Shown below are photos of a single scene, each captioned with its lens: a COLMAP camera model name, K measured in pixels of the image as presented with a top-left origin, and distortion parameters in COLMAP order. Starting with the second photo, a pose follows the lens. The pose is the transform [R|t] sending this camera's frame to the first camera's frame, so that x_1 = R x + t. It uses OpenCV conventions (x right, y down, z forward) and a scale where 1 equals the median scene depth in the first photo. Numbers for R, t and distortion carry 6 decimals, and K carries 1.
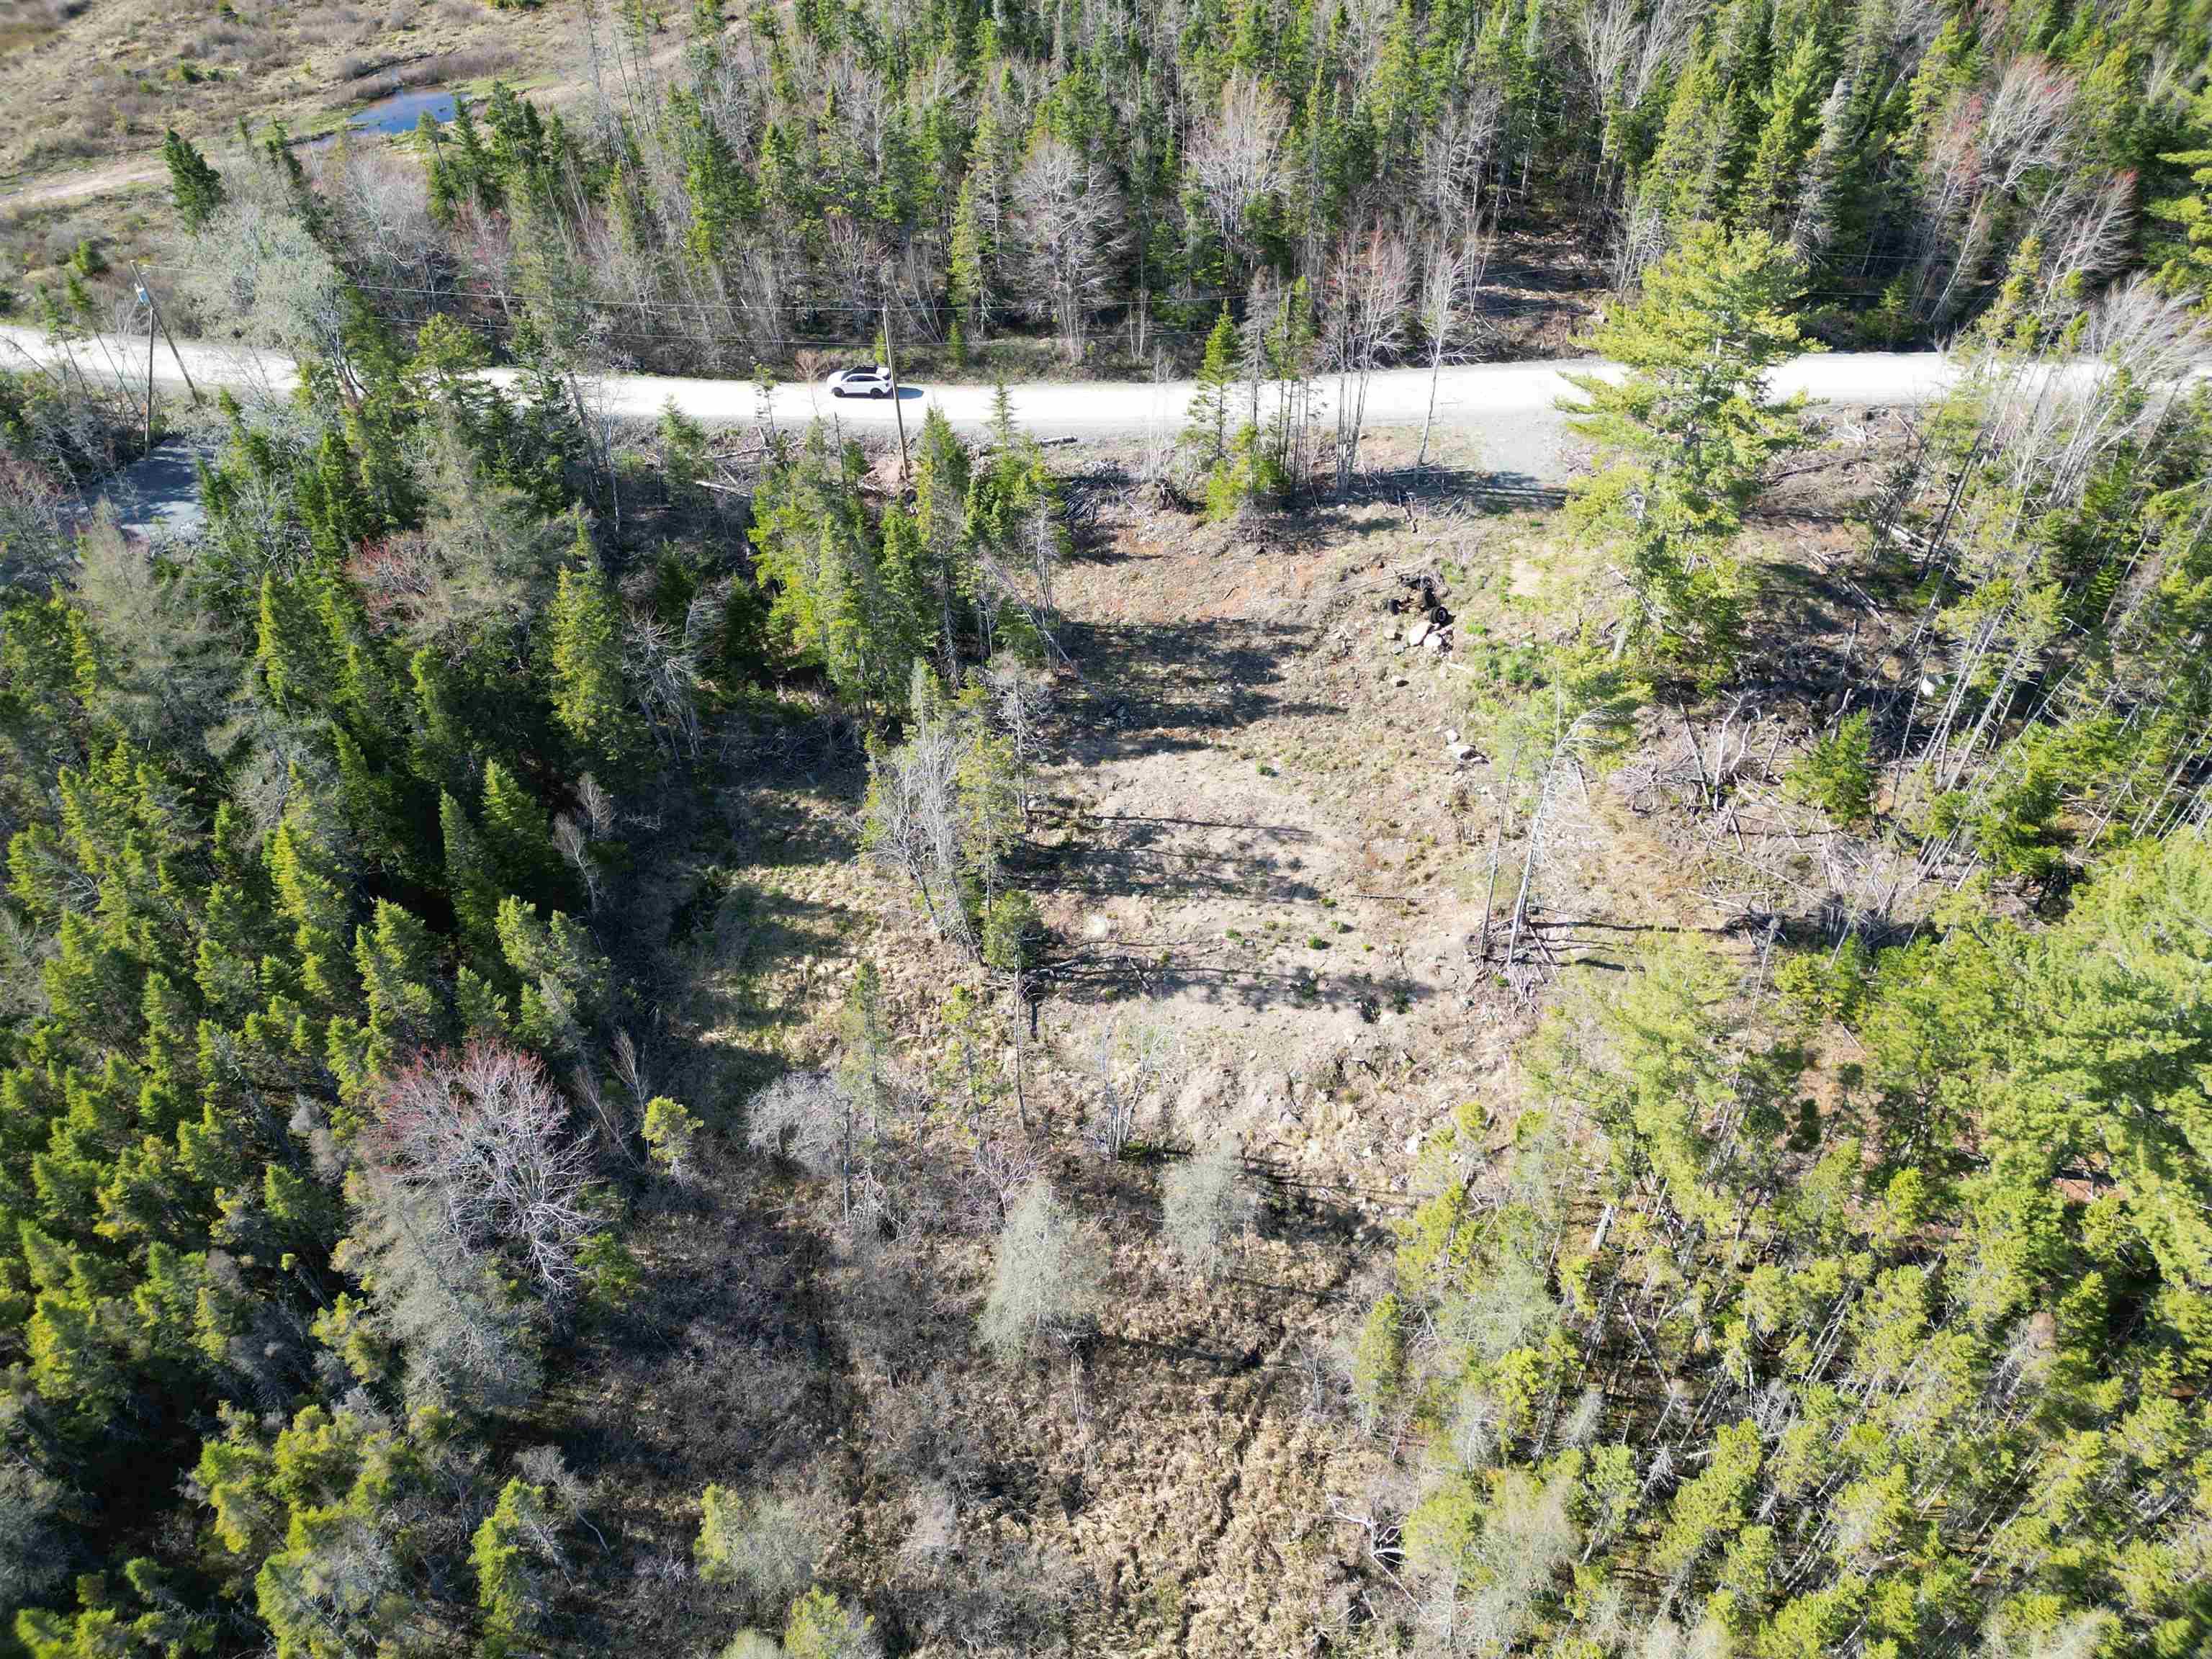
lens RADIAL K [[1535.9, 0, 1106.0], [0, 1535.9, 829.5], [0, 0, 1]] dist [0.079953, -0.061234]
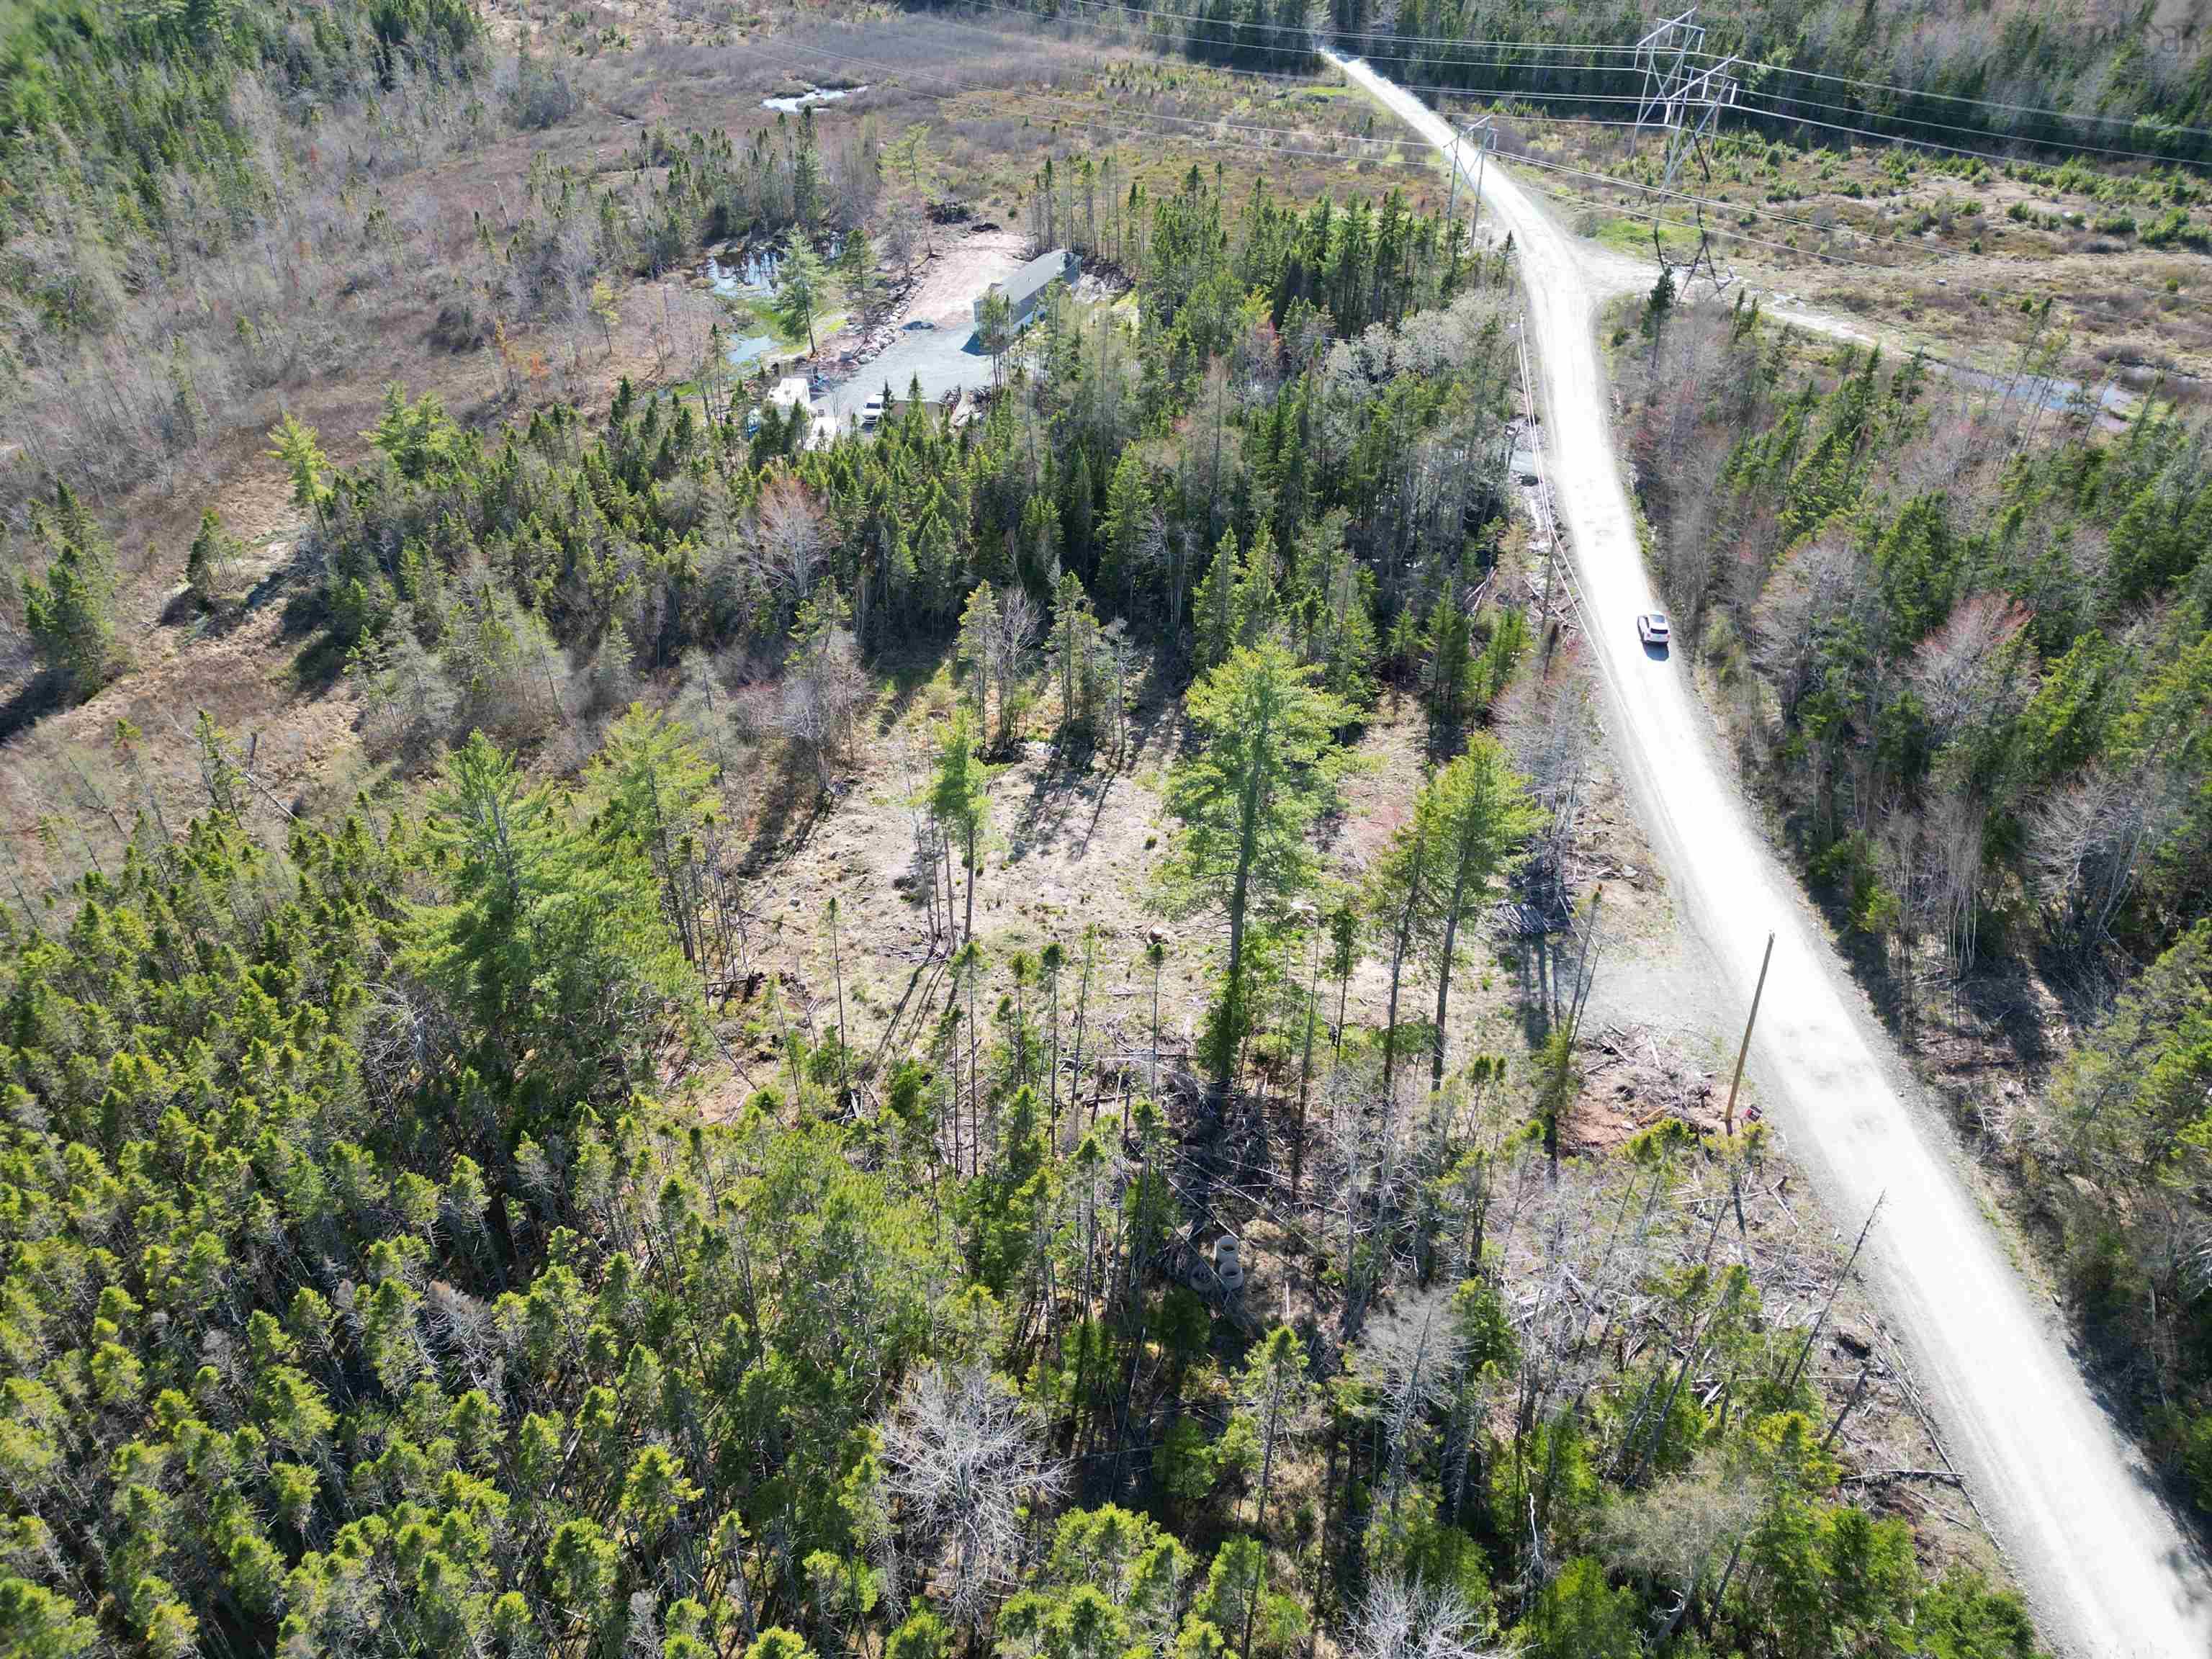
lens RADIAL K [[1535.9, 0, 1106.0], [0, 1535.9, 829.5], [0, 0, 1]] dist [0.079953, -0.061234]
pose [[-0.018006, 0.594252, -0.804077, 1.015831], [-0.680949, 0.581575, 0.445061, -0.530470], [0.732110, 0.555549, 0.394184, 0.435858]]
